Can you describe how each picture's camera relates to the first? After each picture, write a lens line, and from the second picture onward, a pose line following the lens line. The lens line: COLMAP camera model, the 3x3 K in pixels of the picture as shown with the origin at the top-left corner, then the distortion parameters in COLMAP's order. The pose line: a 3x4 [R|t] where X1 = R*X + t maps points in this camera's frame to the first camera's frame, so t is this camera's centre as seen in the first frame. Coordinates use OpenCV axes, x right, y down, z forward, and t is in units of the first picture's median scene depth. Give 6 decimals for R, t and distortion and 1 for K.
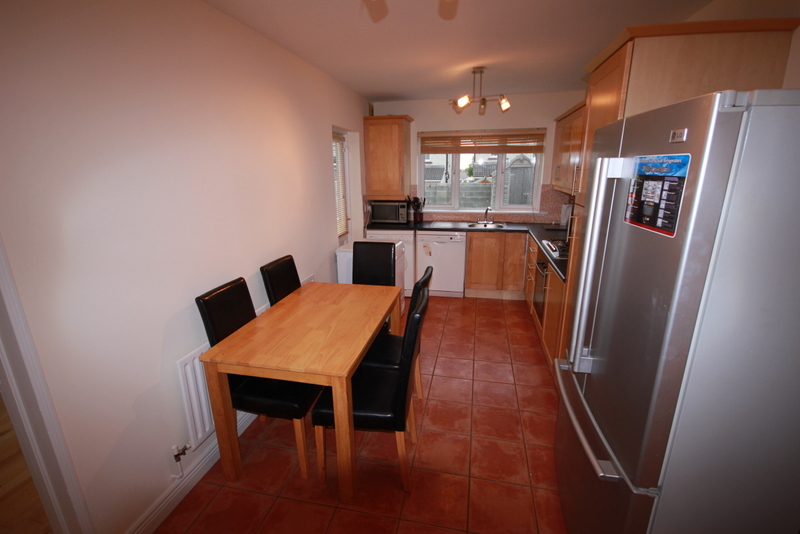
lens RADIAL K [[366.3, 0, 400.6], [0, 366.3, 267.6], [0, 0, 1]] dist [0.003685, -0.000473]
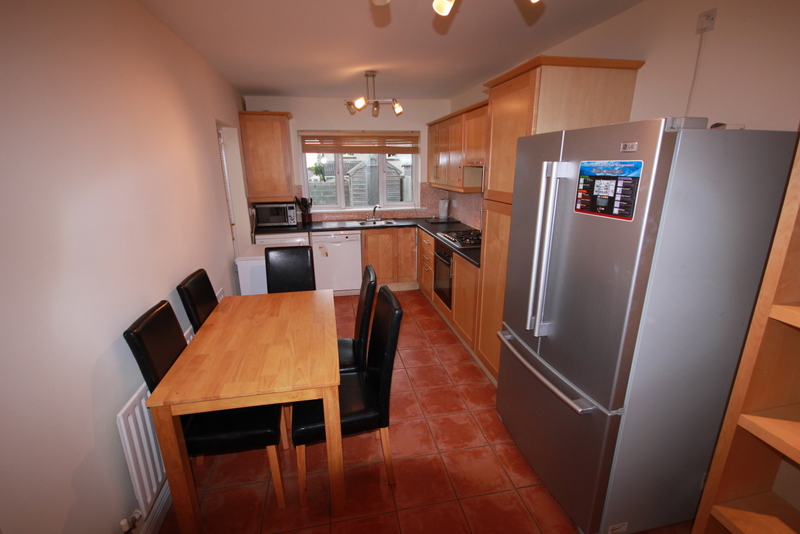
lens RADIAL K [[366.3, 0, 398.8], [0, 366.3, 267.9], [0, 0, 1]] dist [0.003685, -0.000473]
pose [[0.921048, -0.103679, 0.375396, -0.238273], [0.102012, 0.994485, 0.024373, -0.012634], [-0.375852, 0.015846, 0.926544, 0.024890]]
